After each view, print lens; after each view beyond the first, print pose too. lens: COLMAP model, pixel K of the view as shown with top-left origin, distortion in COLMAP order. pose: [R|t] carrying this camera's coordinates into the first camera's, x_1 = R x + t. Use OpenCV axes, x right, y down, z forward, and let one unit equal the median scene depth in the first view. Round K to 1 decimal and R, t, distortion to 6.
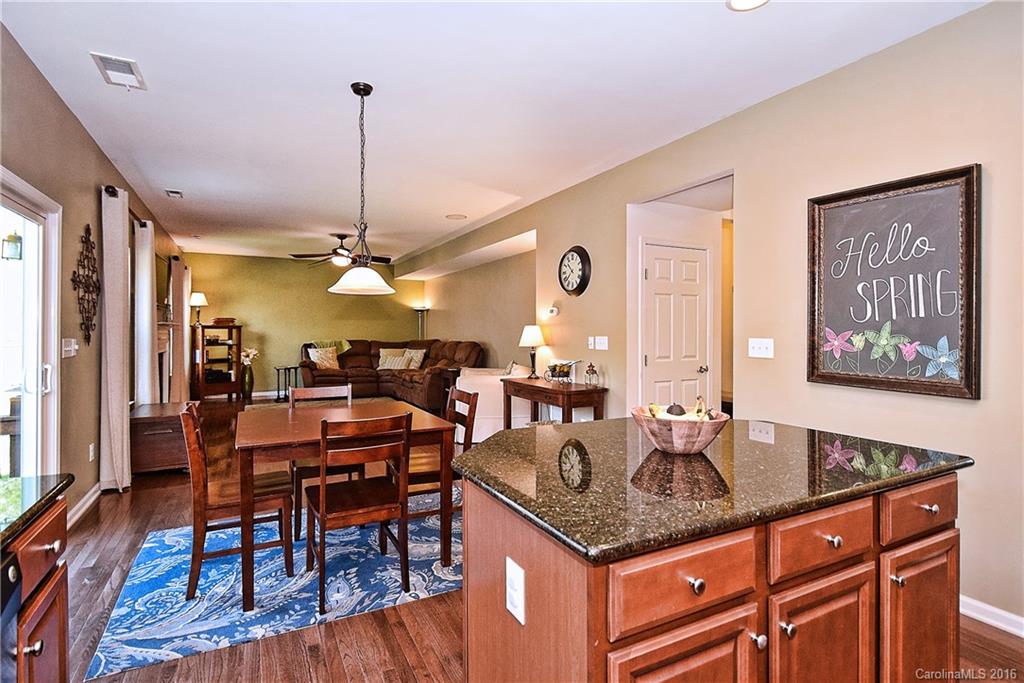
lens RADIAL K [[456.5, 0, 522.9], [0, 456.5, 329.7], [0, 0, 1]] dist [0.001085, 0.000028]
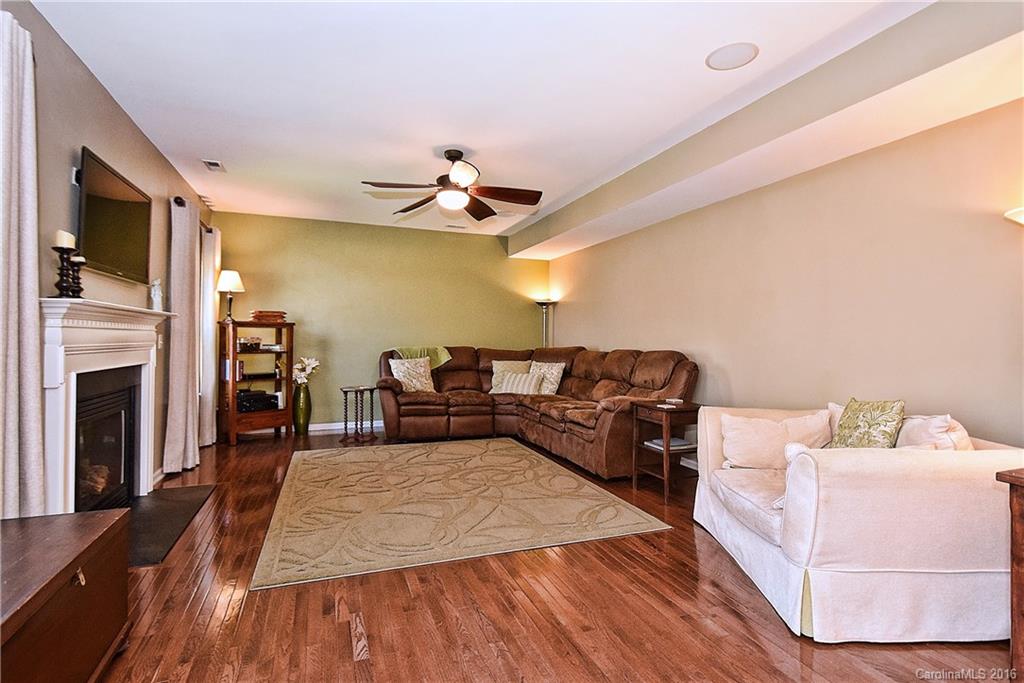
lens RADIAL K [[473.8, 0, 512.0], [0, 473.8, 341.5], [0, 0, 1]] dist [0.001976, 0.000169]
pose [[0.986927, 0.006397, -0.161040, -0.197997], [-0.005291, 0.999959, 0.007296, 0.010551], [0.161080, -0.006348, 0.986921, 0.379585]]
